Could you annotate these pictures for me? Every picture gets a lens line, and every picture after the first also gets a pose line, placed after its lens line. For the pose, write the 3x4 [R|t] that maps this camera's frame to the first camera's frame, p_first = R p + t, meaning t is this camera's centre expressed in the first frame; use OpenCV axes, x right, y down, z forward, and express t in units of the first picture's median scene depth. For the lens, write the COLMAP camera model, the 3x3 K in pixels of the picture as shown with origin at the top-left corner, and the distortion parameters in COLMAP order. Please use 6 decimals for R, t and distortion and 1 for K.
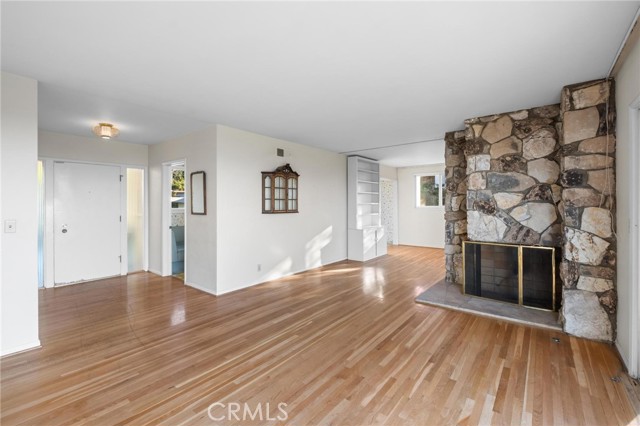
lens RADIAL K [[278.7, 0, 319.9], [0, 278.7, 205.1], [0, 0, 1]] dist [-0.002894, -0.002570]
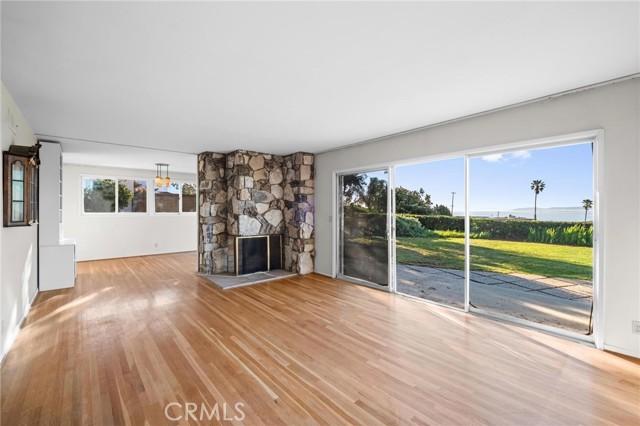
lens RADIAL K [[278.7, 0, 320.7], [0, 278.7, 211.0], [0, 0, 1]] dist [-0.002894, -0.002570]
pose [[0.177867, -0.000405, 0.984054, -0.910173], [0.003125, 0.999995, -0.000154, 0.001636], [-0.984050, 0.003102, 0.177867, 0.424393]]
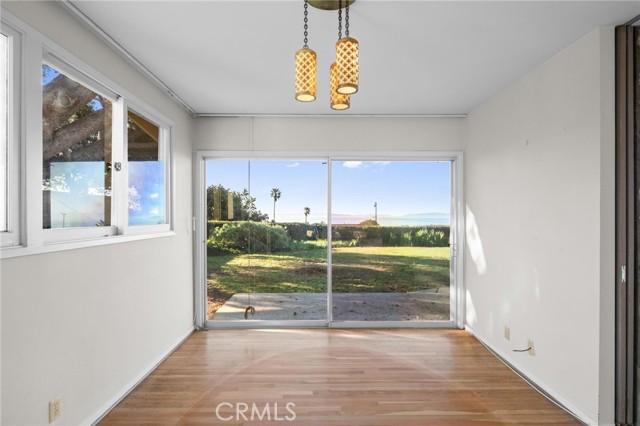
lens RADIAL K [[323.4, 0, 322.3], [0, 323.4, 215.2], [0, 0, 1]] dist [-0.003272, -0.003055]
pose [[-0.628875, 0.004642, 0.777493, 0.611039], [0.004803, 0.999986, -0.002086, -0.014145], [-0.777492, 0.002422, -0.628888, 2.359342]]
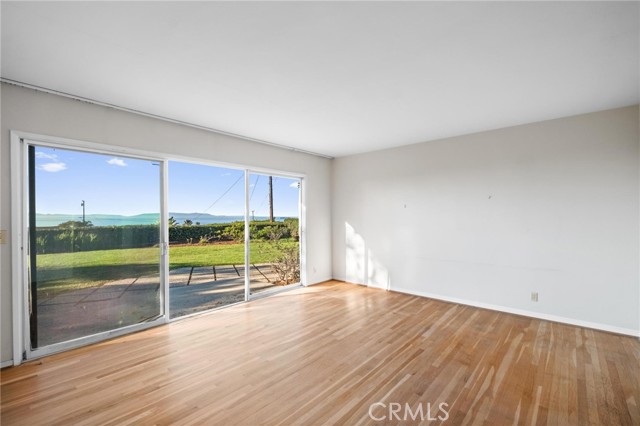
lens RADIAL K [[278.7, 0, 325.2], [0, 278.7, 214.0], [0, 0, 1]] dist [-0.002894, -0.002570]
pose [[-0.999154, 0.005603, 0.040744, -0.138052], [0.005523, 0.999983, -0.002059, -0.003617], [-0.040755, -0.001833, -0.999168, 1.361147]]
